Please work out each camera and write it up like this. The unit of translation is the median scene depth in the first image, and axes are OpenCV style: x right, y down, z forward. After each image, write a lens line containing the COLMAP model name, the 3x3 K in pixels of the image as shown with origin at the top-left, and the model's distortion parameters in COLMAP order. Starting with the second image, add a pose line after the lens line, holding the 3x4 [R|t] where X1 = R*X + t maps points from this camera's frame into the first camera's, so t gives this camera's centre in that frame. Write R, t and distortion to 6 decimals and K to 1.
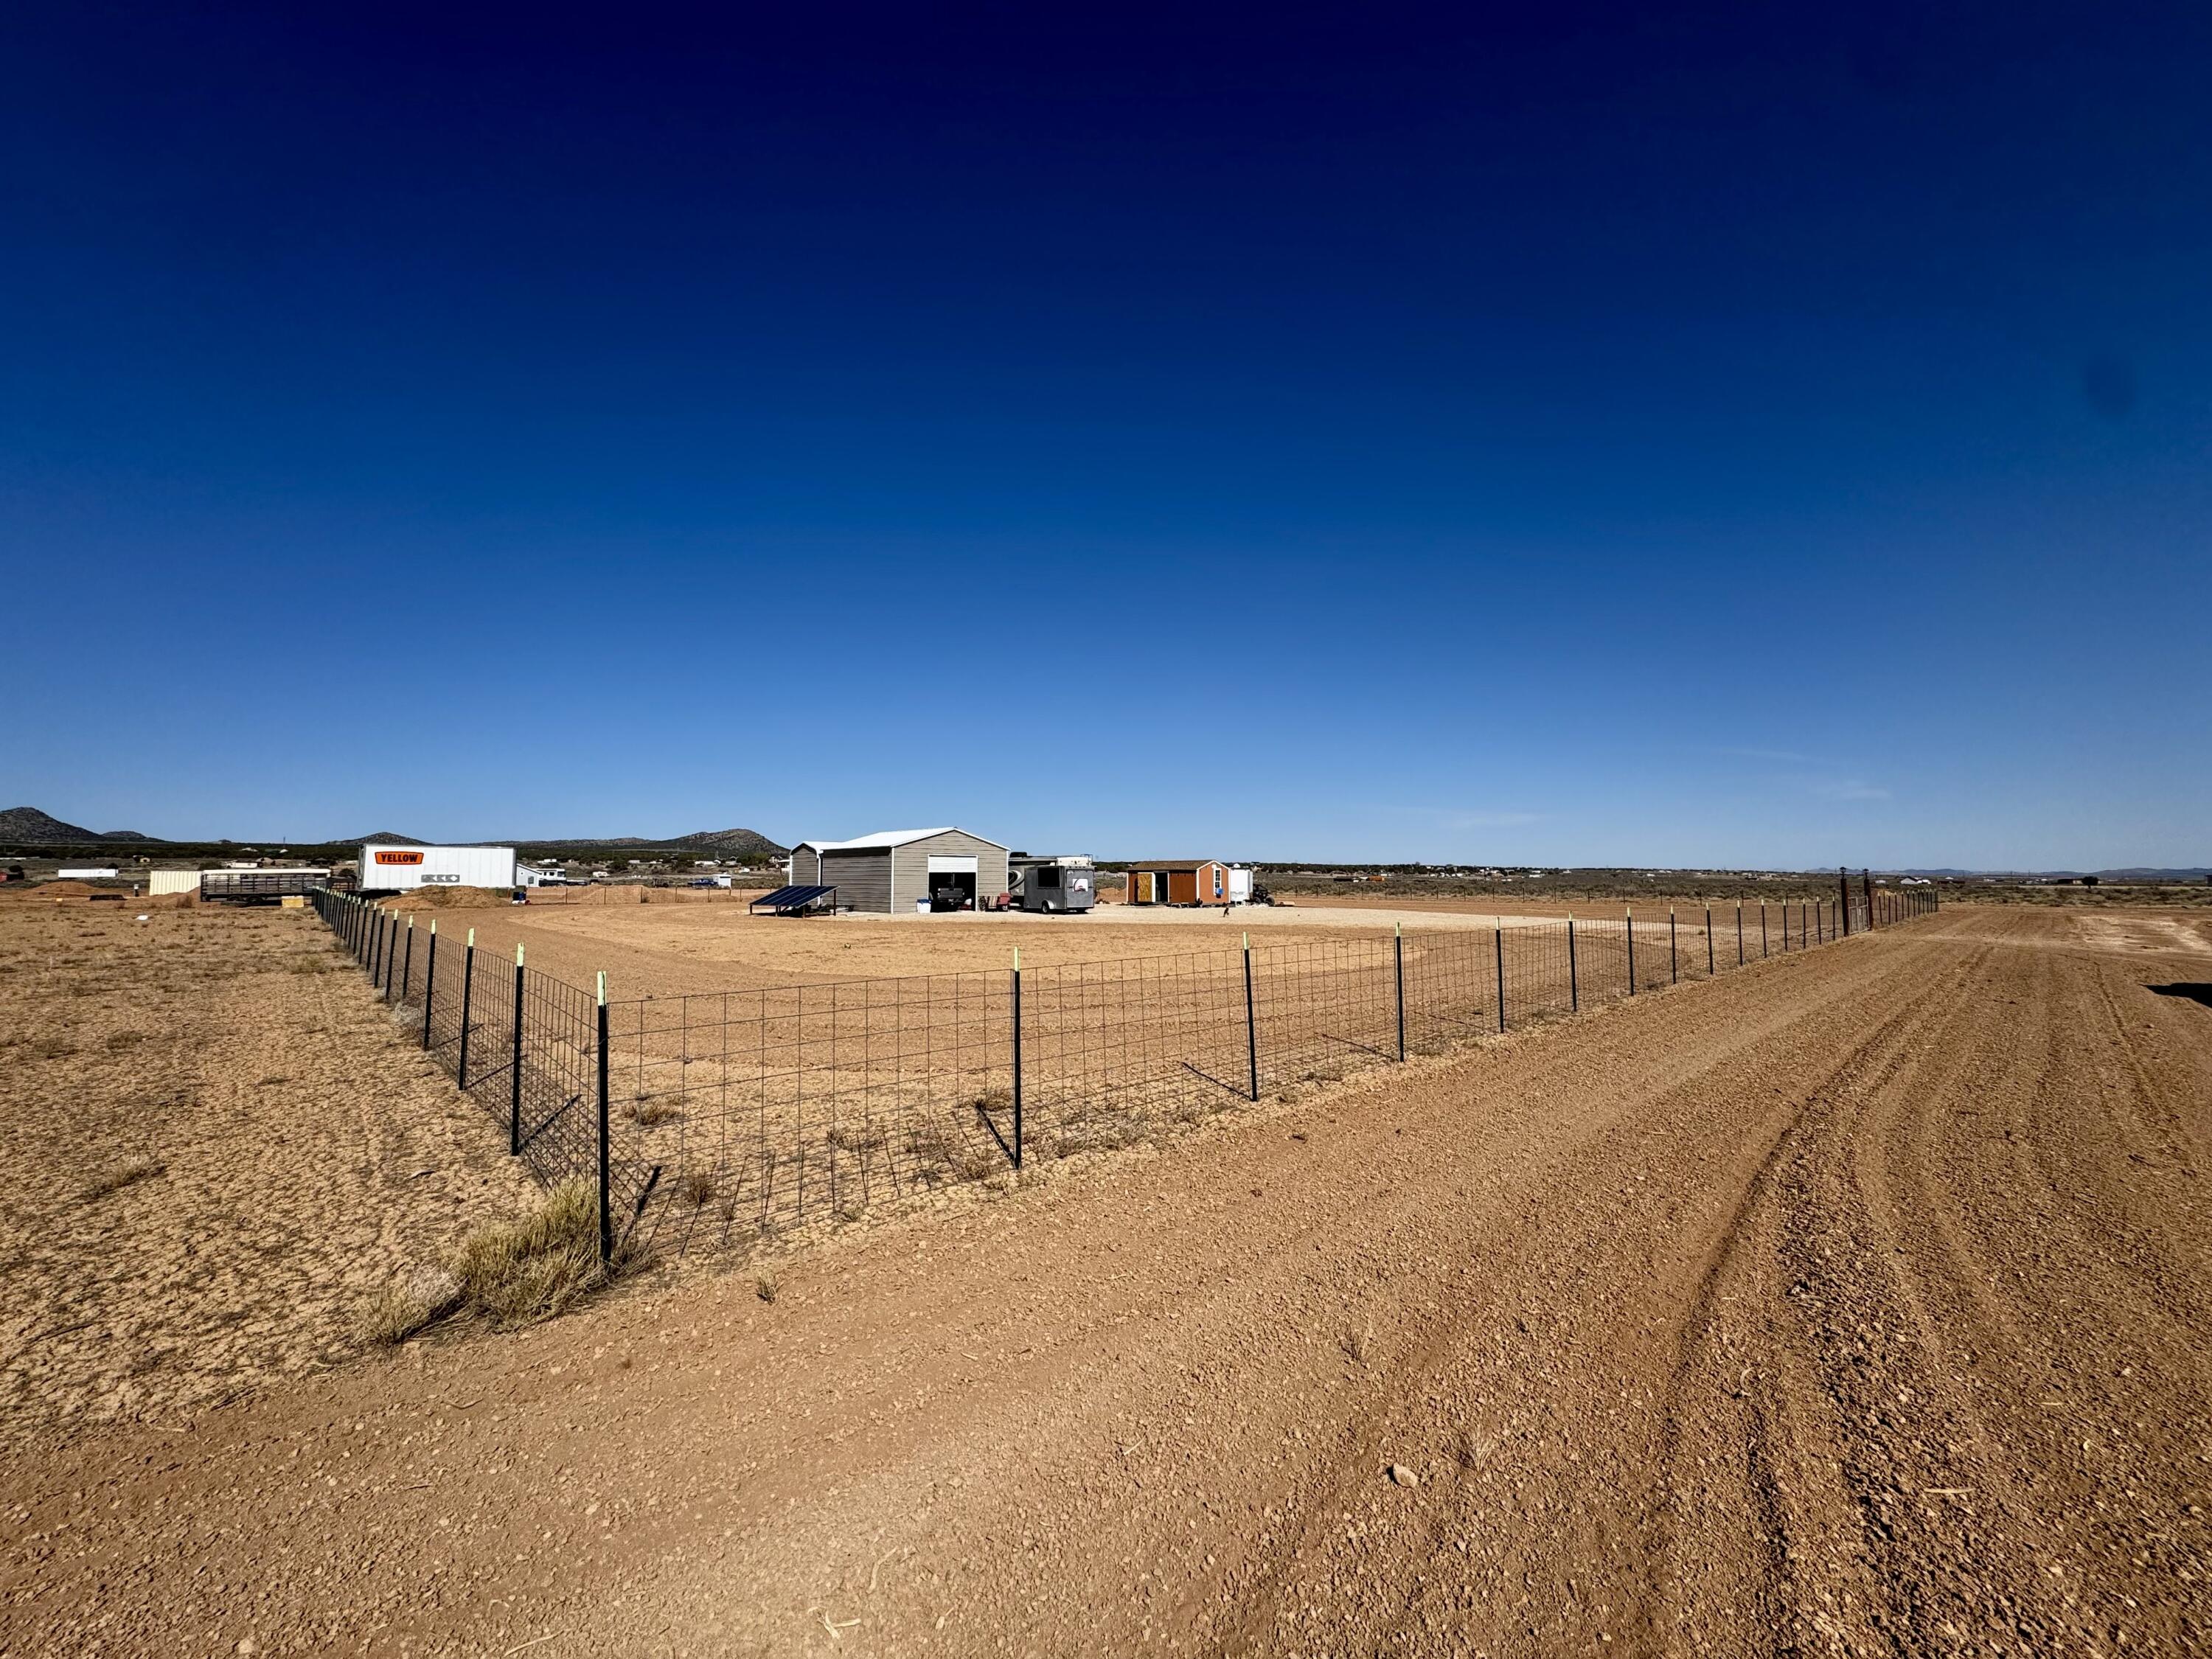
lens RADIAL K [[881.3, 0, 1106.6], [0, 881.3, 826.0], [0, 0, 1]] dist [-0.001734, 0.000525]
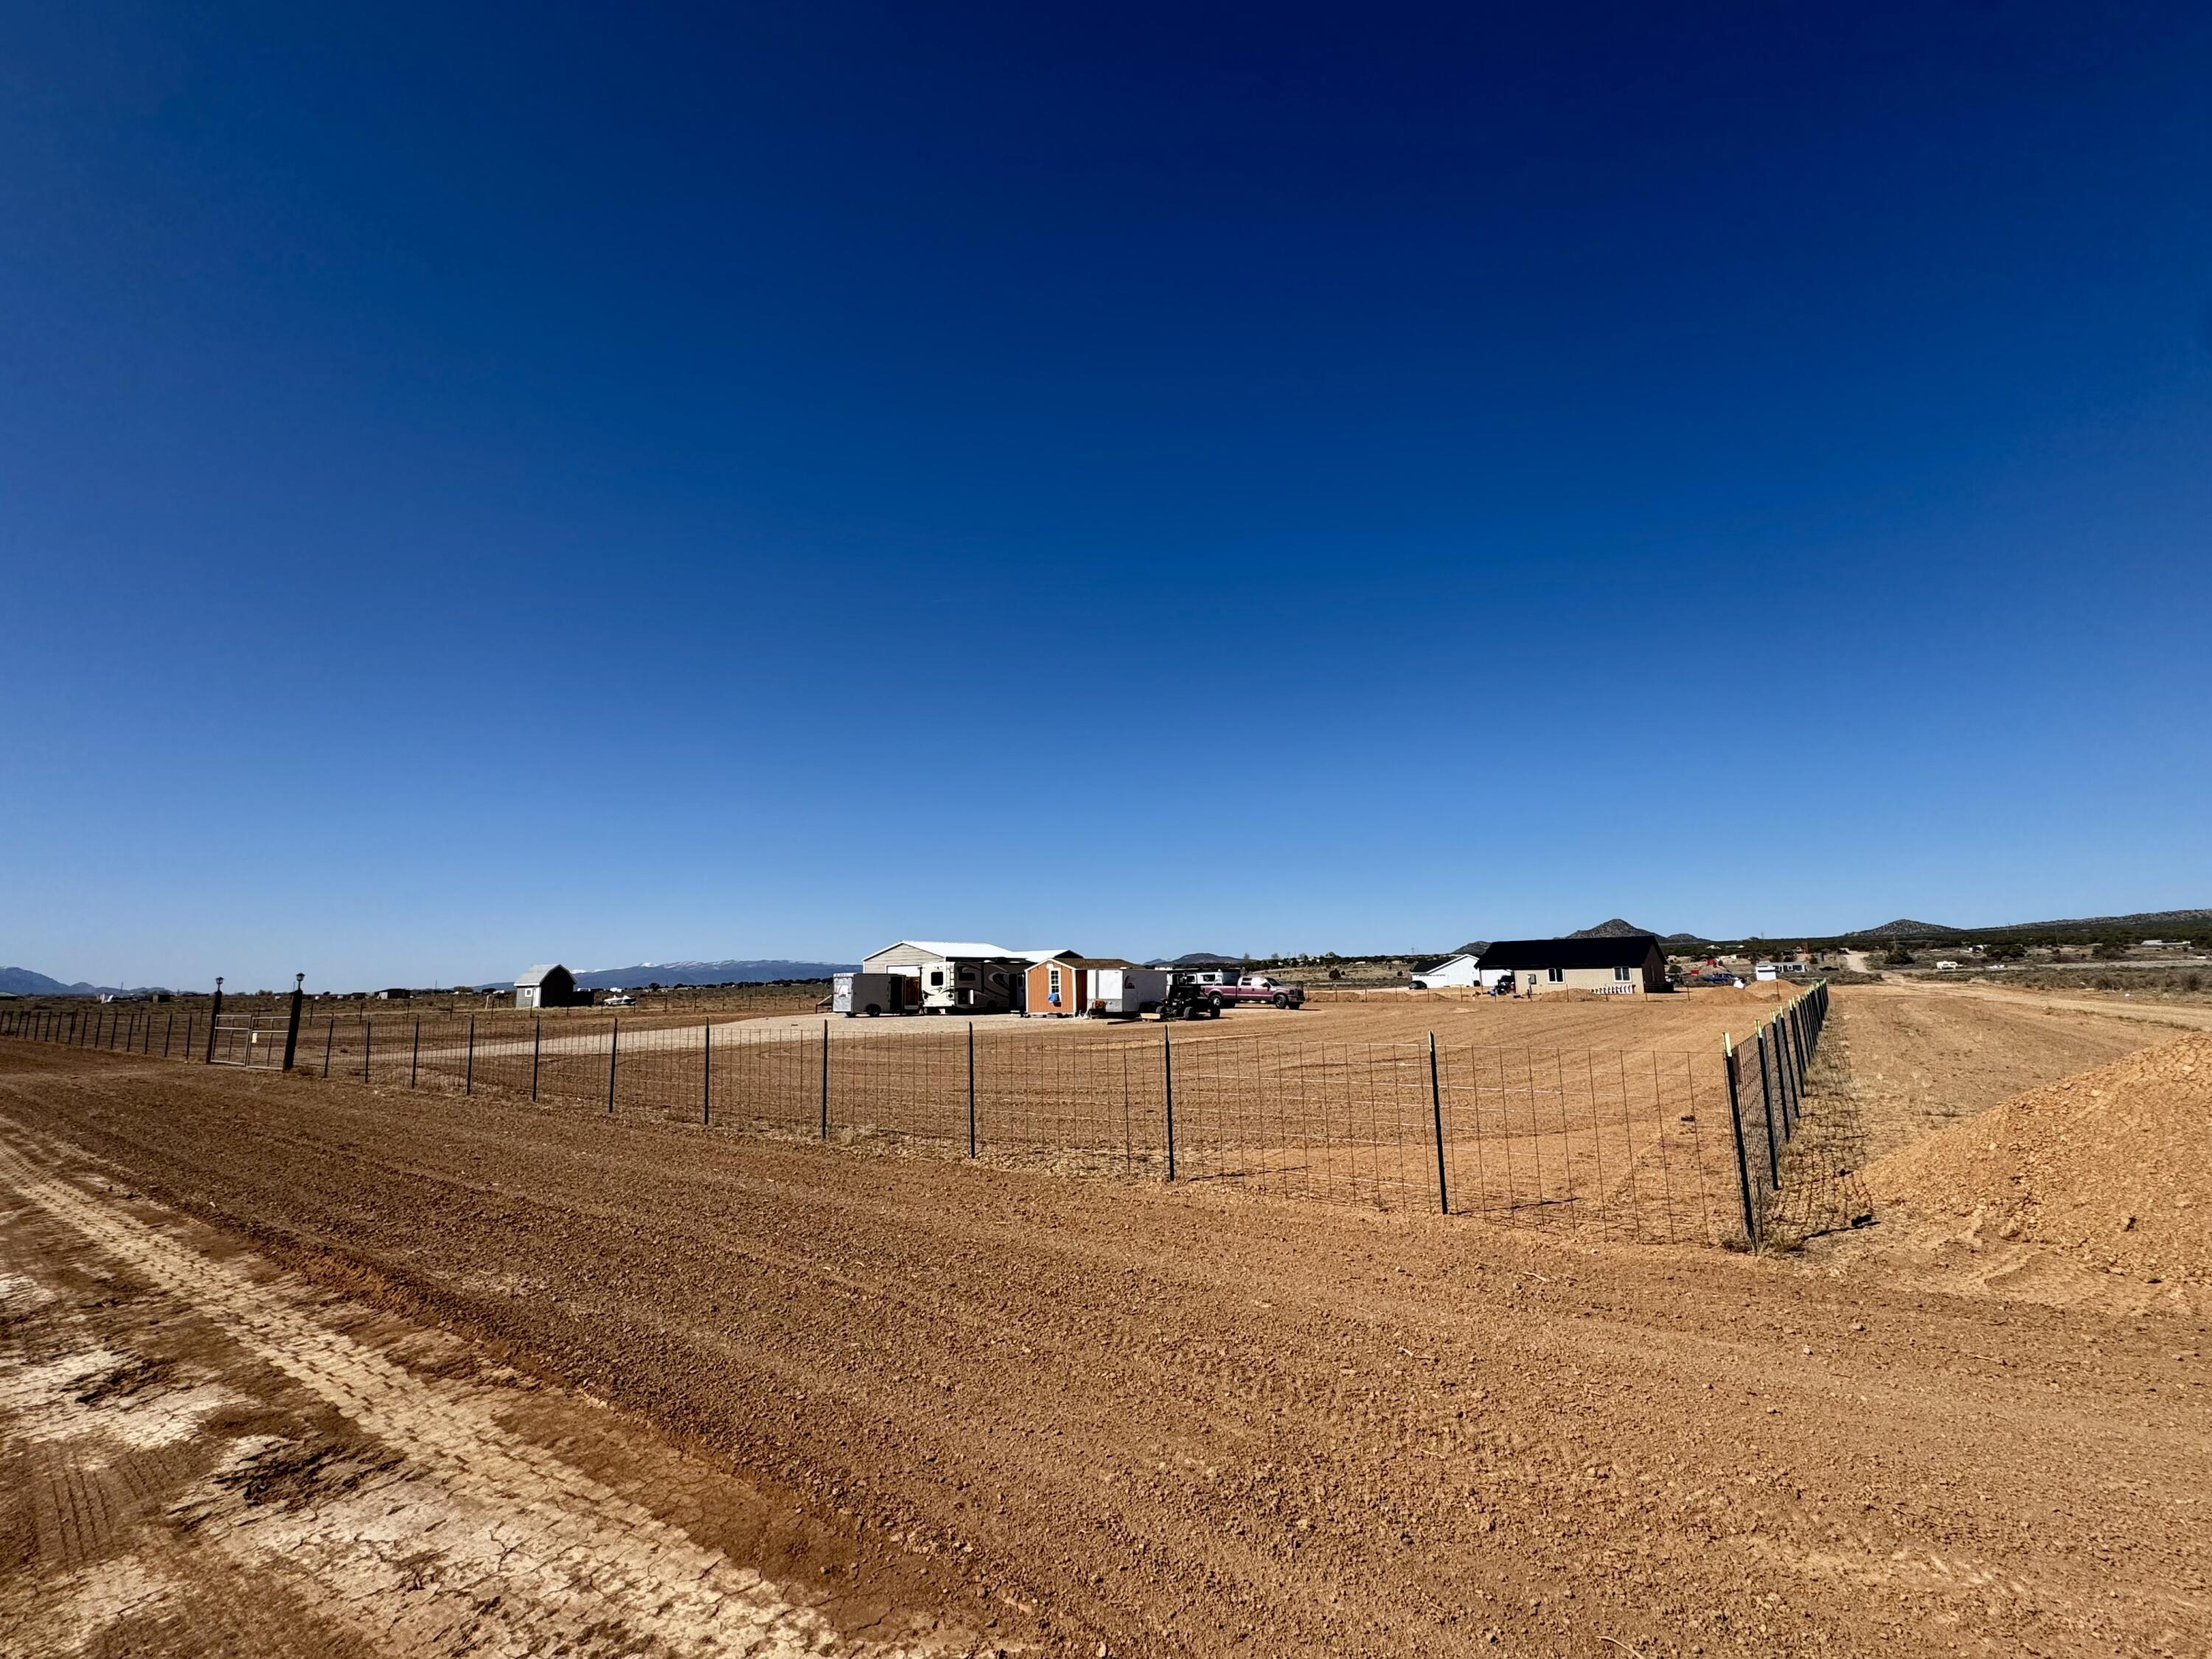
lens RADIAL K [[1003.4, 0, 1125.3], [0, 1003.4, 825.5], [0, 0, 1]] dist [-0.005383, -0.001474]
pose [[0.213826, -0.157284, -0.964127, 0.954058], [0.075733, 0.986652, -0.144162, 0.052652], [0.973932, -0.042190, 0.222883, 0.807974]]
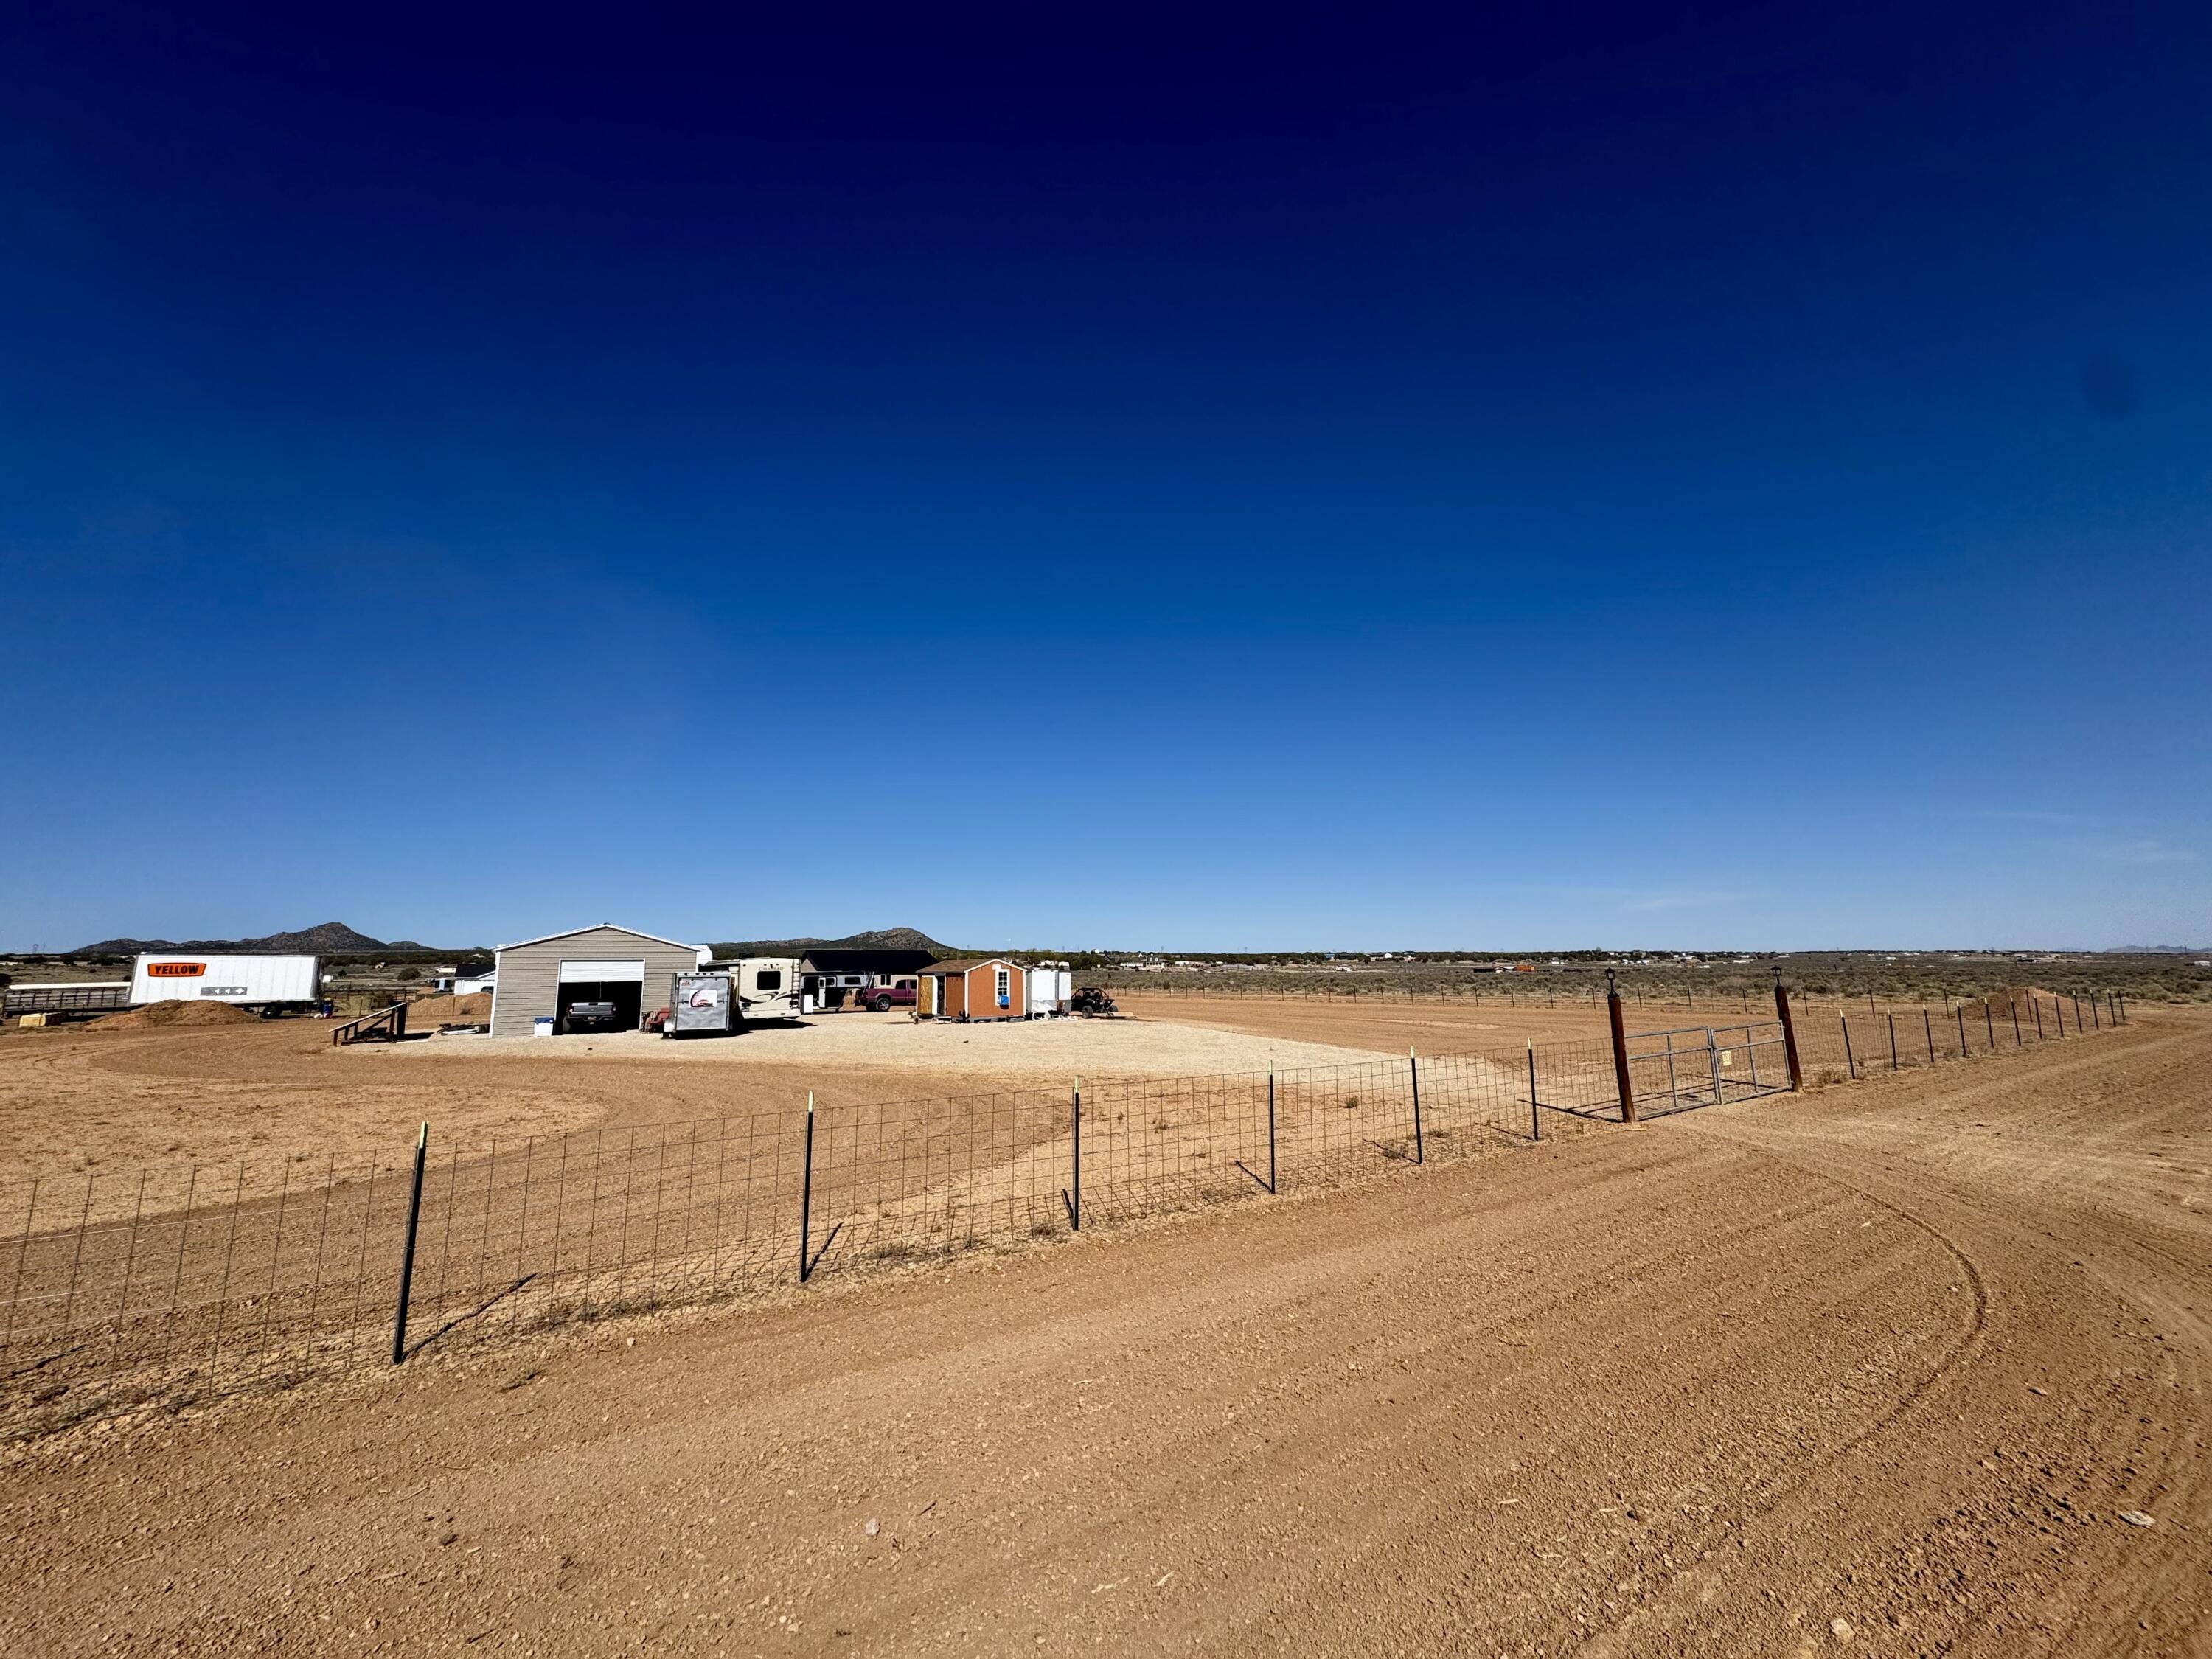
lens RADIAL K [[881.3, 0, 1113.2], [0, 881.3, 802.2], [0, 0, 1]] dist [-0.001734, 0.000525]
pose [[0.986396, -0.044111, -0.158357, 0.320767], [0.023131, 0.990985, -0.131961, 0.007811], [0.162750, 0.126502, 0.978524, 0.243311]]
